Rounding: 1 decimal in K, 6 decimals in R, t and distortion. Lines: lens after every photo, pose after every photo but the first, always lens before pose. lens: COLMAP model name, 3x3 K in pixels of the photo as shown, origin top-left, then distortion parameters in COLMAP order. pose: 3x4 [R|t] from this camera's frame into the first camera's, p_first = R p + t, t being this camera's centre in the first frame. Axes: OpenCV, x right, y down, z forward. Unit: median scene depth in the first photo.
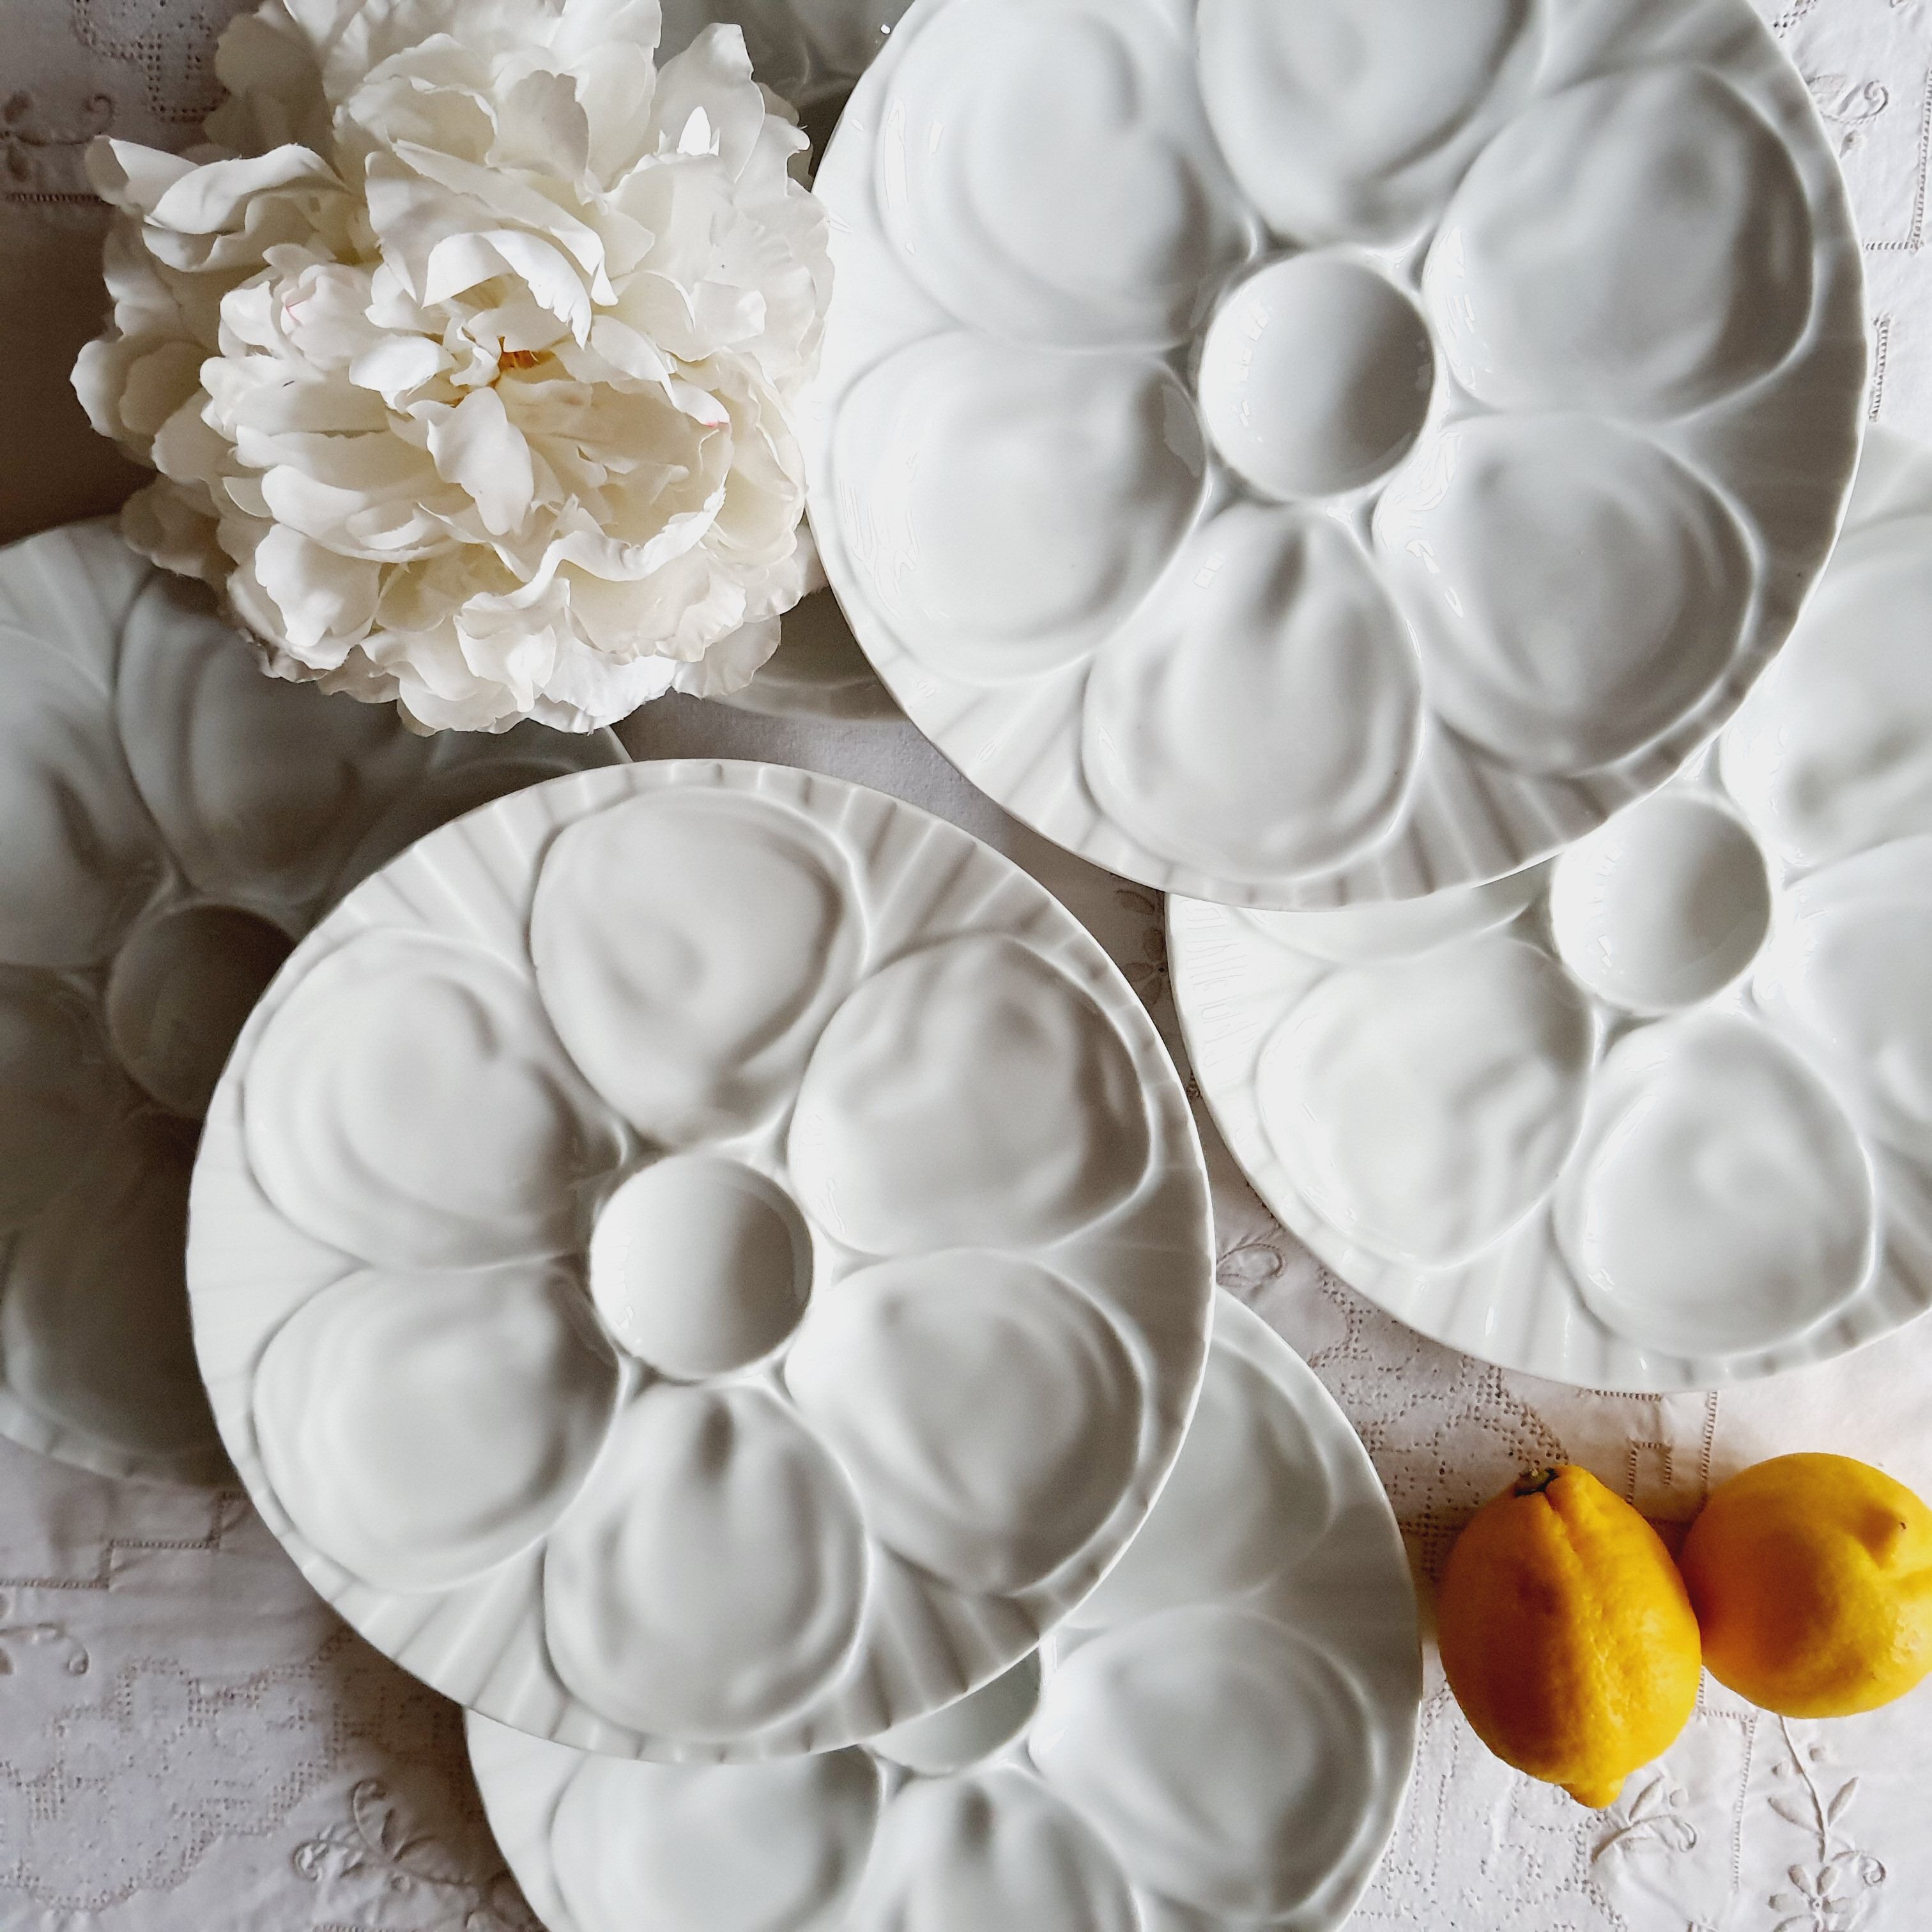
lens RADIAL K [[1962.1, 0, 966.0], [0, 1962.1, 966.0], [0, 0, 1]] dist [0.059440, -0.083916]
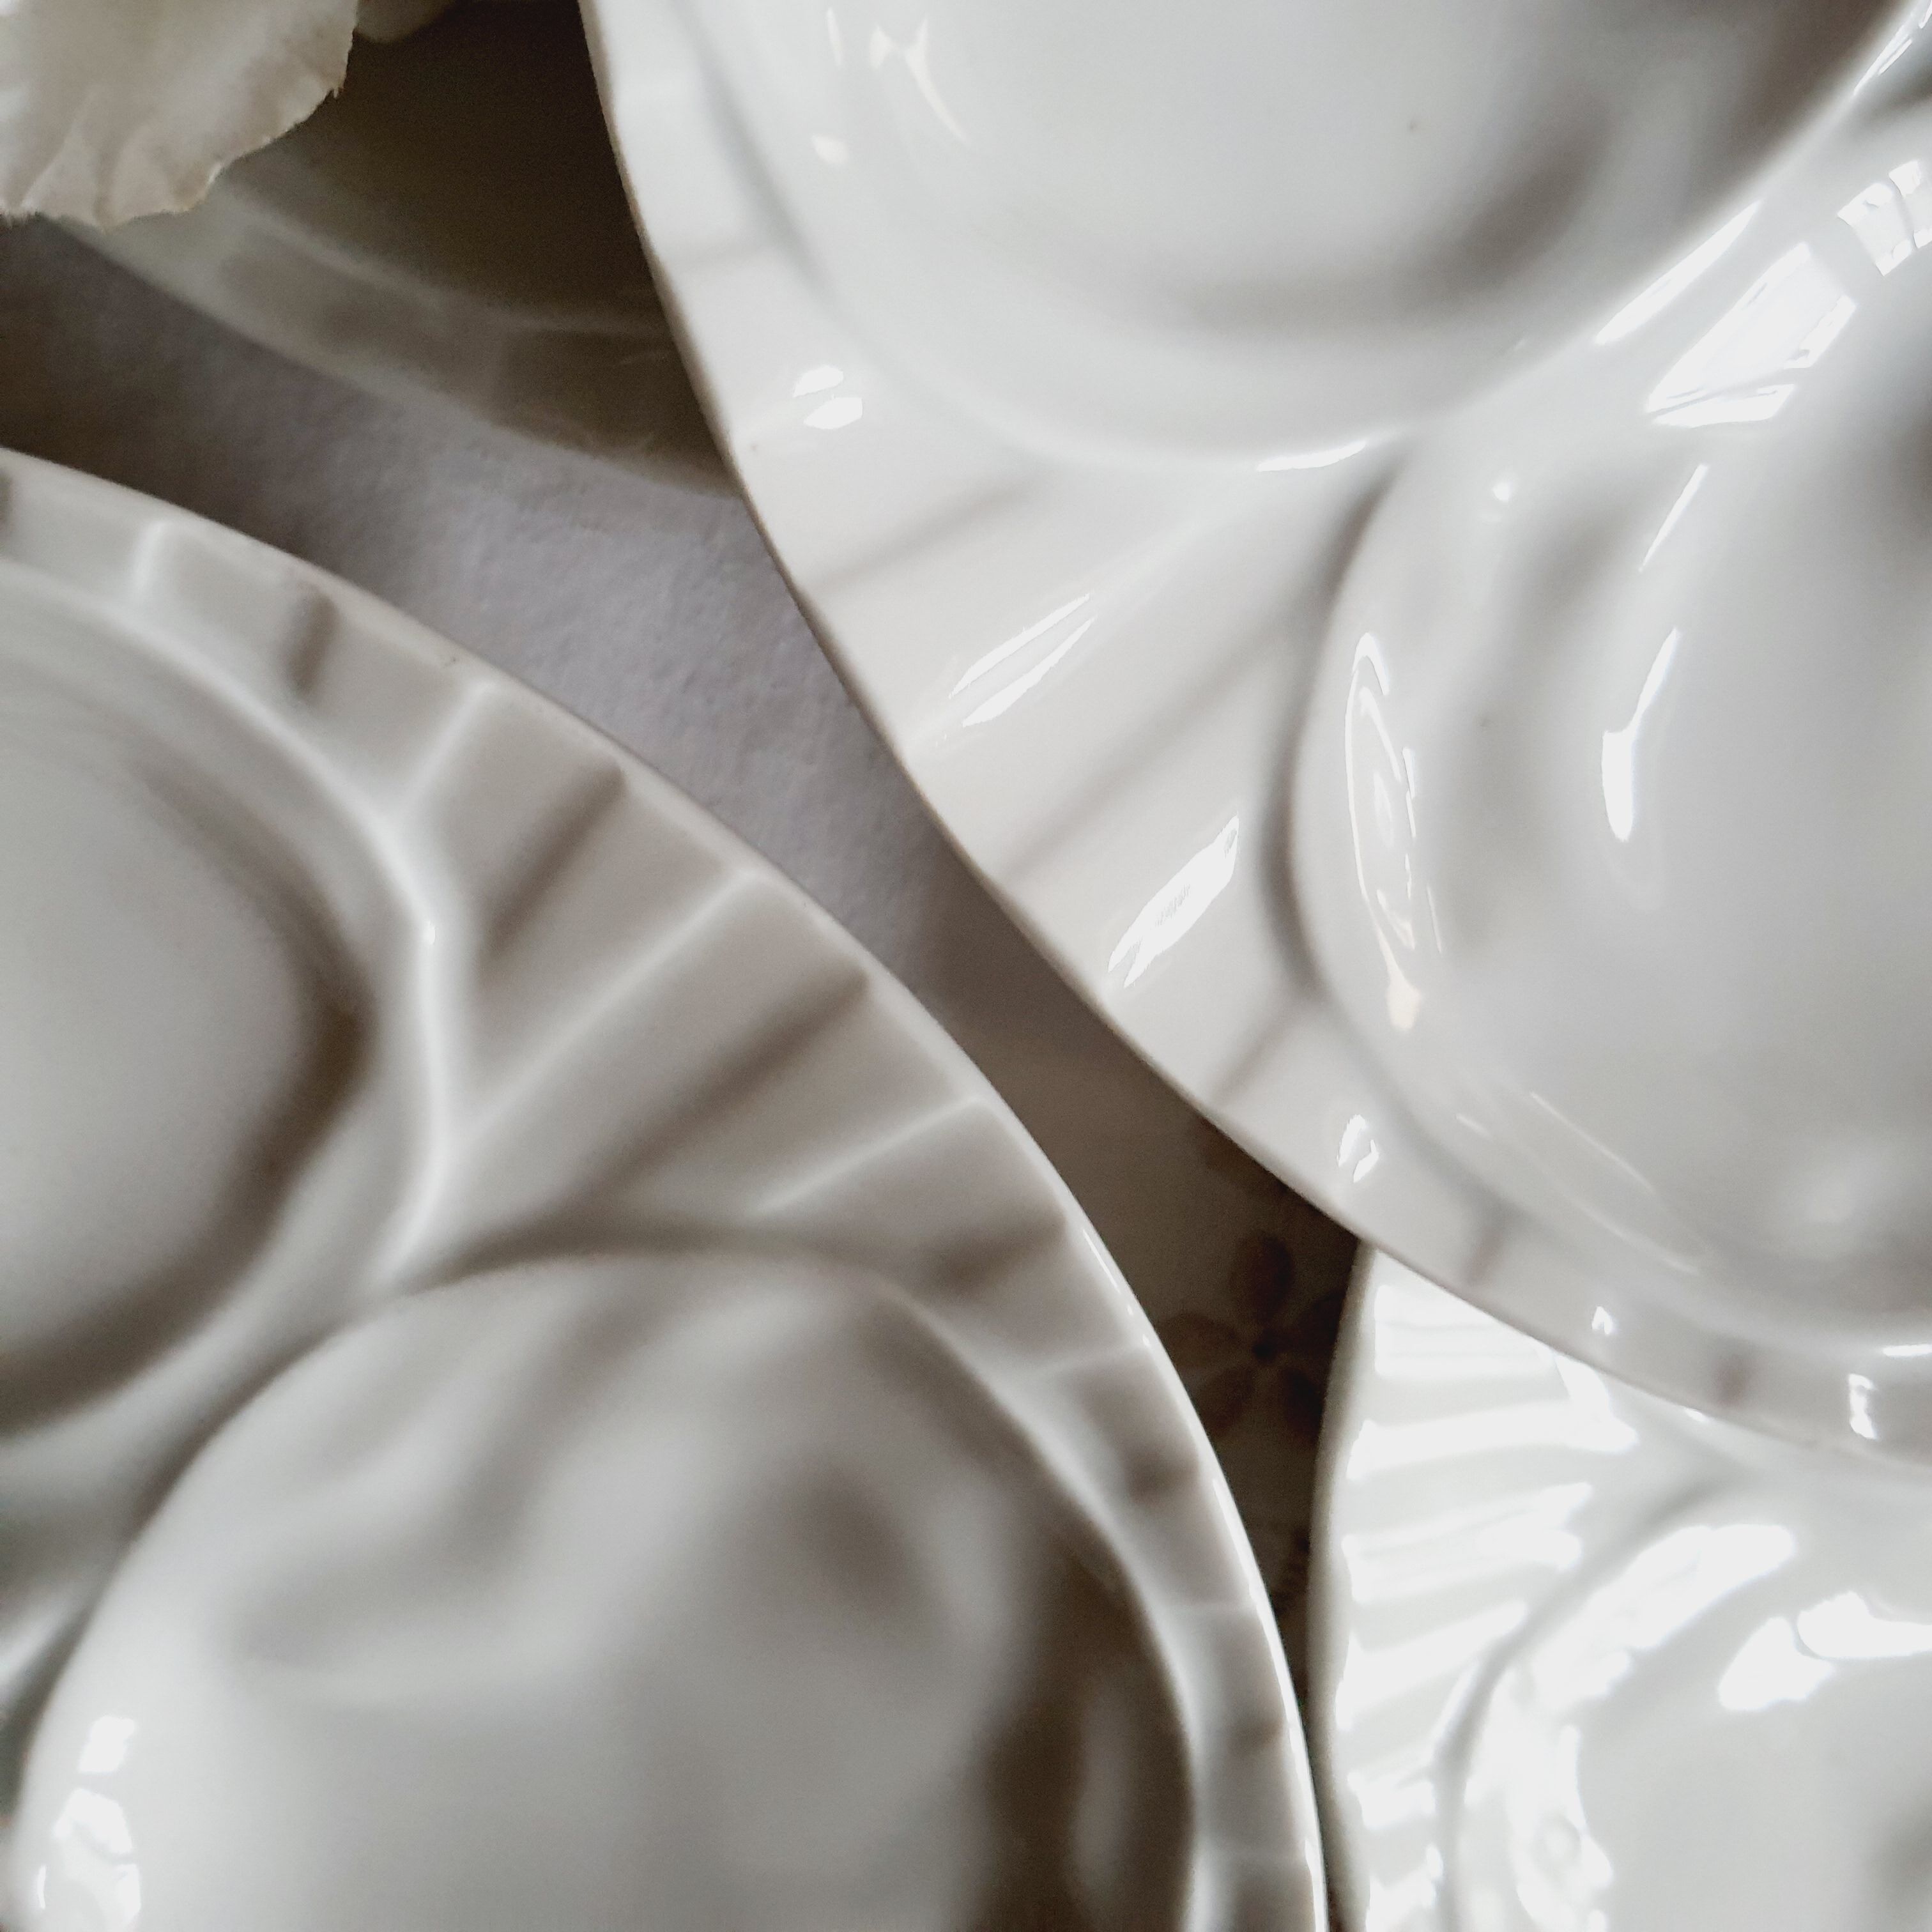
lens RADIAL K [[2161.7, 0, 1021.8], [0, 2161.7, 964.8], [0, 0, 1]] dist [0.000237, -0.019778]
pose [[0.962994, 0.234348, 0.133132, -0.014742], [-0.242580, 0.968884, 0.049175, -0.081086], [-0.117465, -0.079650, 0.989878, 0.652271]]
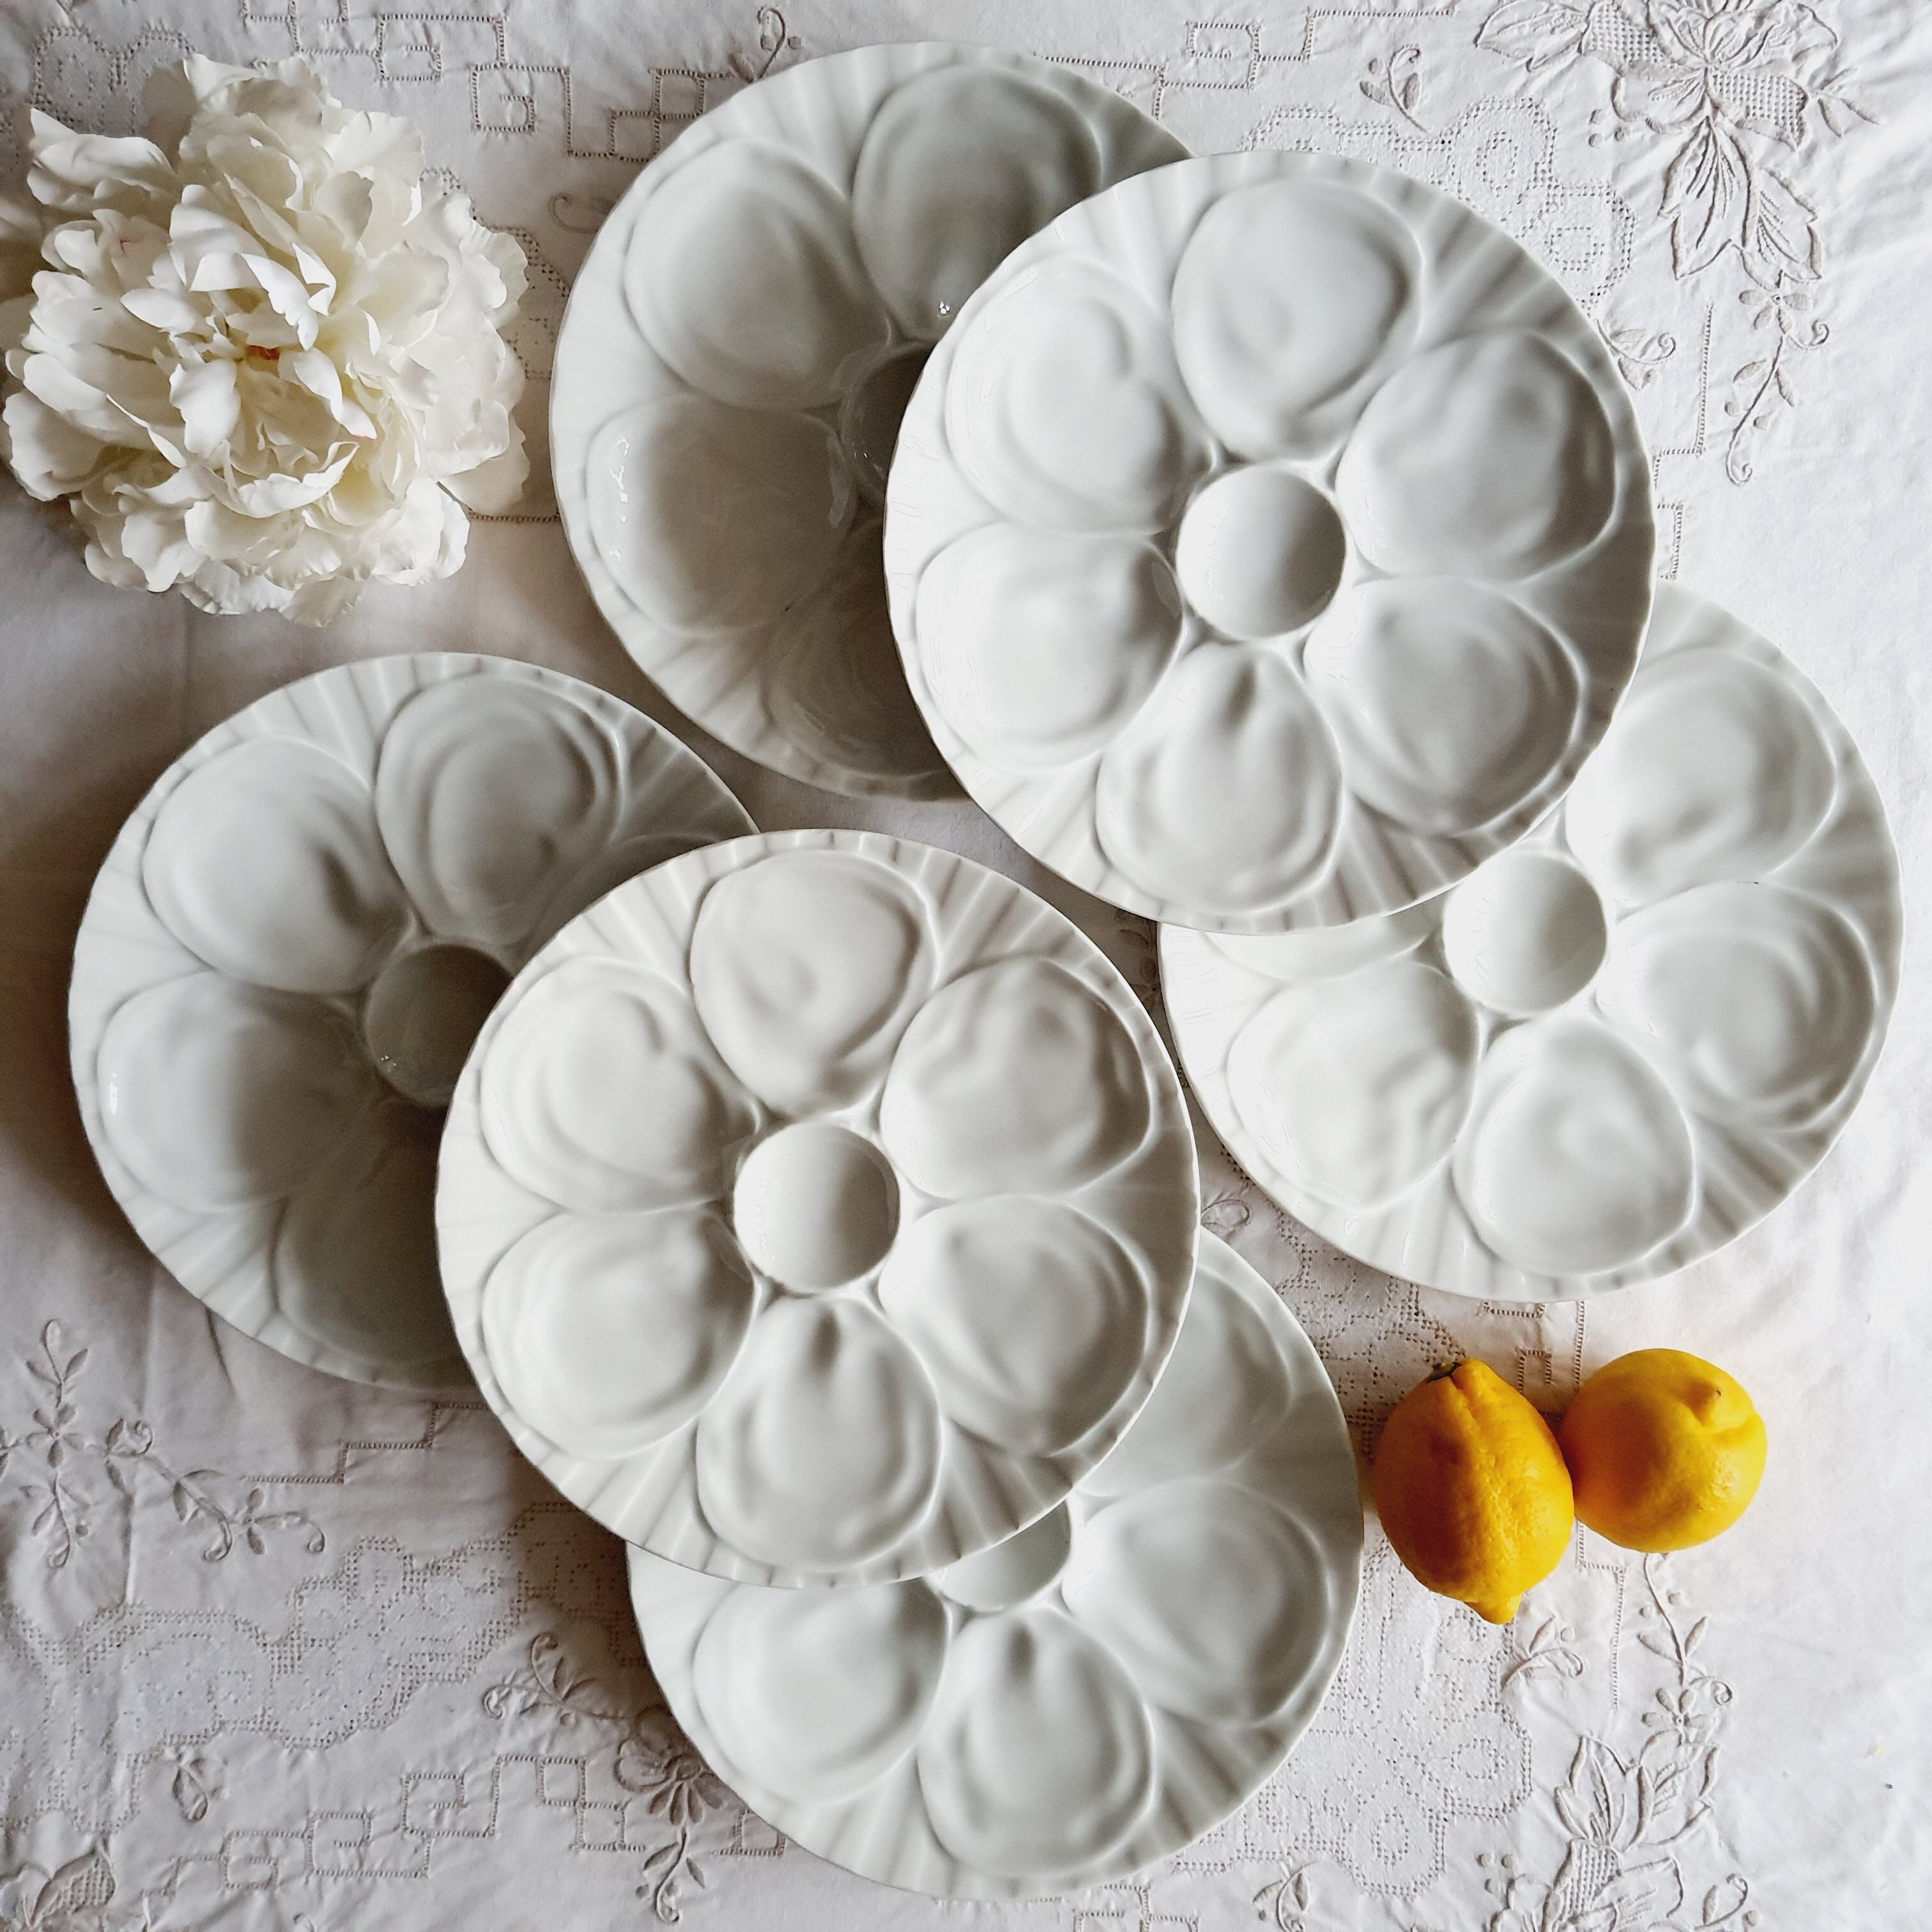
lens RADIAL K [[1880.0, 0, 966.0], [0, 1880.0, 966.0], [0, 0, 1]] dist [0.071321, -0.015783]
pose [[0.999869, -0.009005, 0.013432, -0.047665], [0.009868, 0.997794, -0.065643, 0.072879], [-0.012811, 0.065767, 0.997753, -0.287335]]
